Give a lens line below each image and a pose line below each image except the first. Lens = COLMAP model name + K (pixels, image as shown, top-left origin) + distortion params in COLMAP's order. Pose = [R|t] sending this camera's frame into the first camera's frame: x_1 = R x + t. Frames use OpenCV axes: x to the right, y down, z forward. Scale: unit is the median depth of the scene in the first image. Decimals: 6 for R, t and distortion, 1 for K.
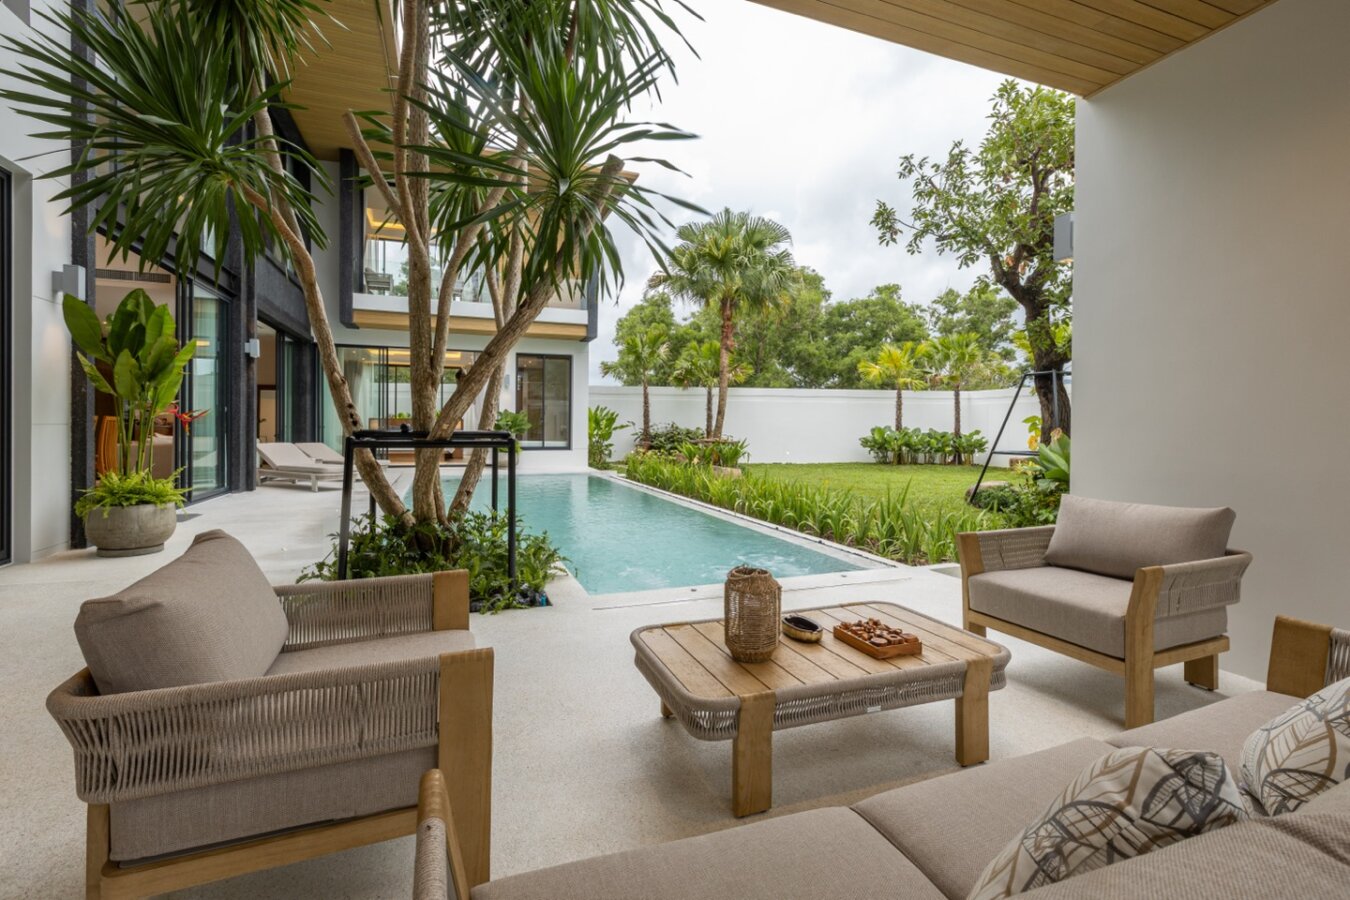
lens RADIAL K [[601.0, 0, 672.1], [0, 601.0, 440.6], [0, 0, 1]] dist [-0.000136, 0.000513]
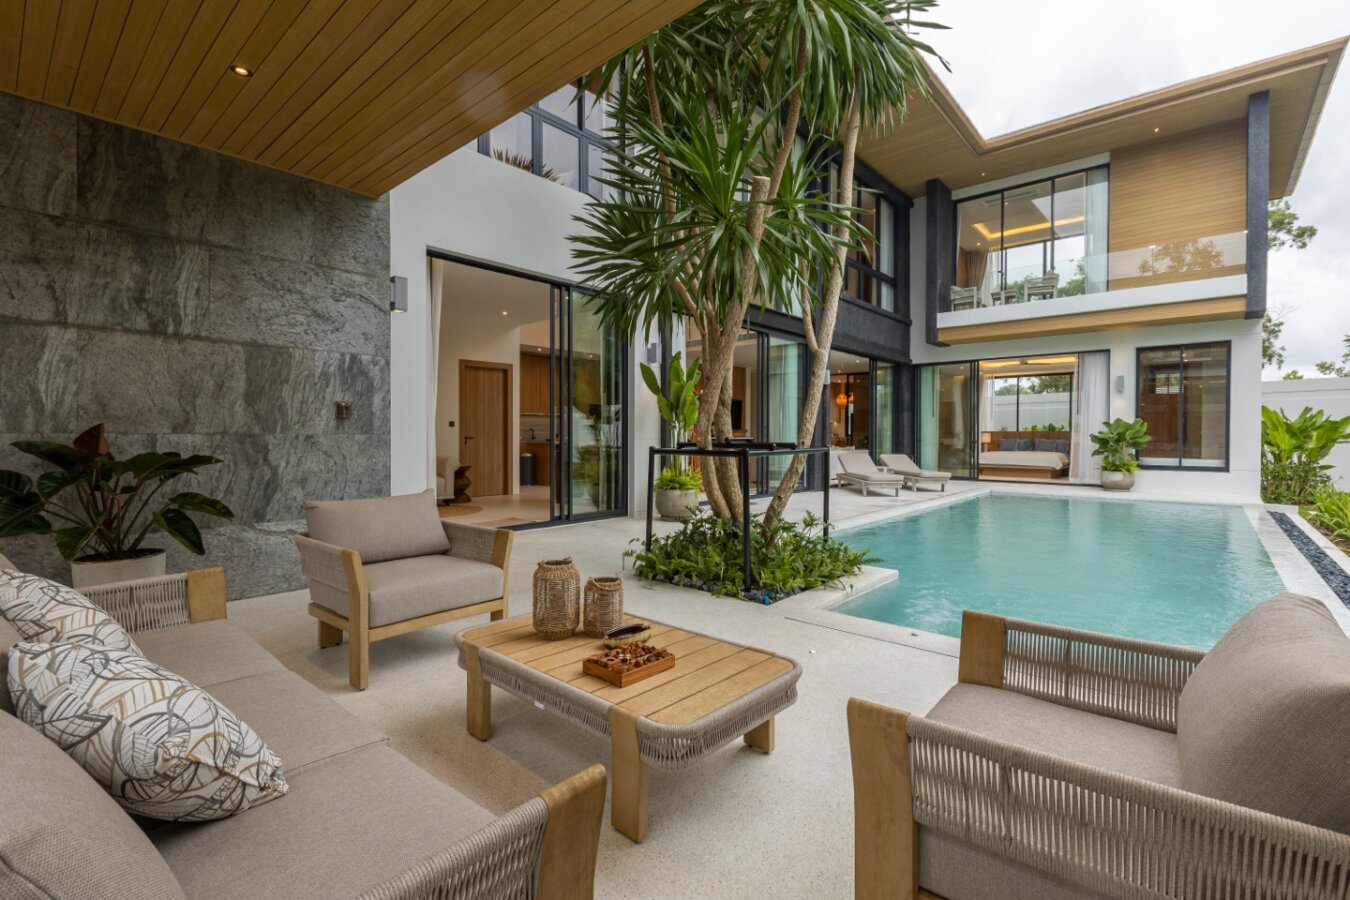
lens RADIAL K [[603.6, 0, 675.5], [0, 603.6, 444.0], [0, 0, 1]] dist [0.010060, 0.000250]
pose [[0.469518, 0.007996, -0.882887, 0.175037], [-0.019967, 0.999799, -0.001564, -0.003841], [0.882697, 0.018363, 0.469584, 0.082427]]
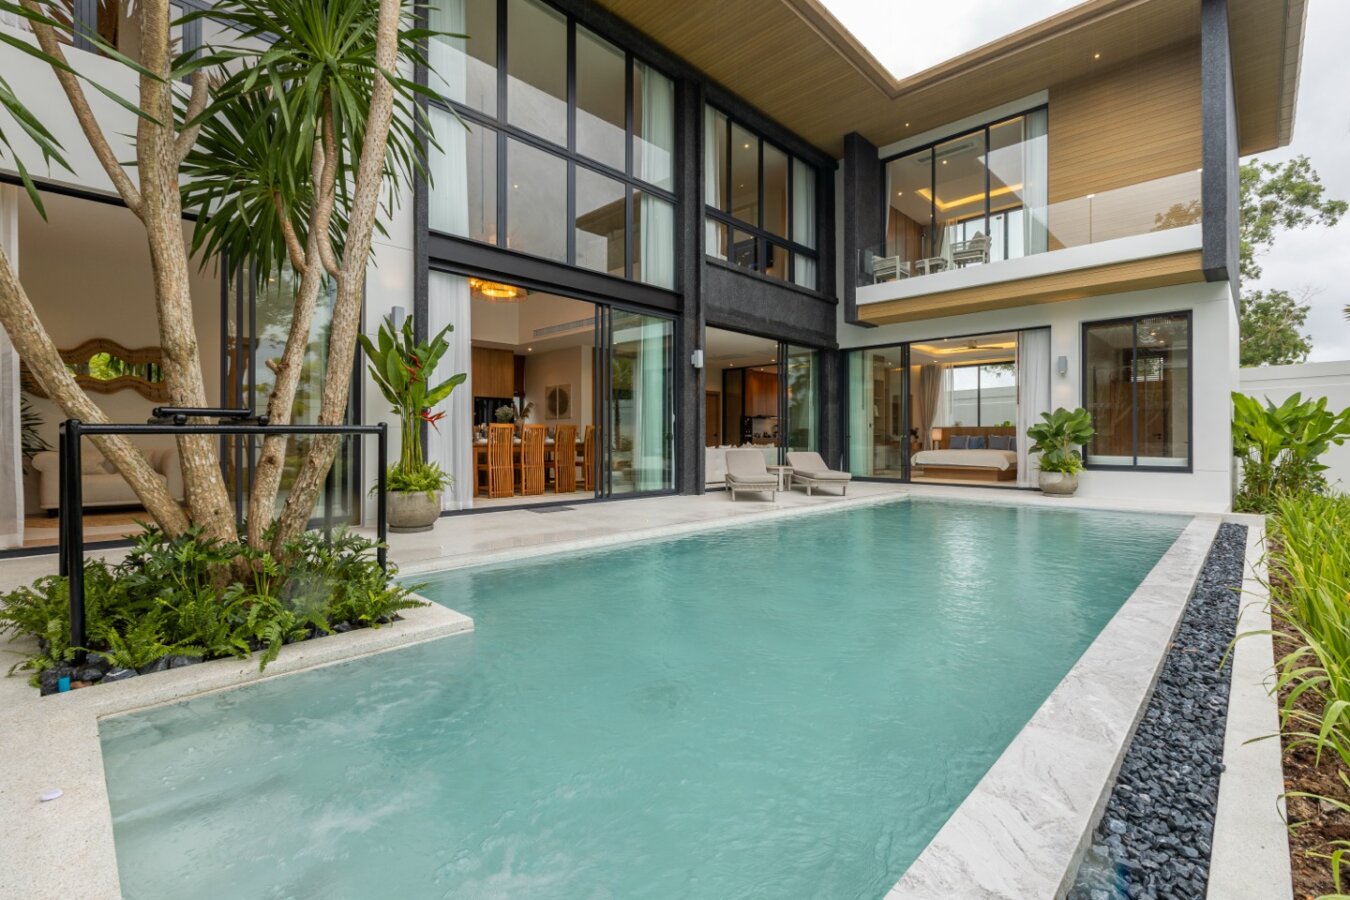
lens RADIAL K [[601.0, 0, 672.1], [0, 601.0, 440.6], [0, 0, 1]] dist [-0.000136, 0.000513]
pose [[0.418169, -0.001759, -0.908368, 0.158847], [-0.020863, 0.999716, -0.011540, 0.001659], [0.908130, 0.023777, 0.418013, 0.329739]]
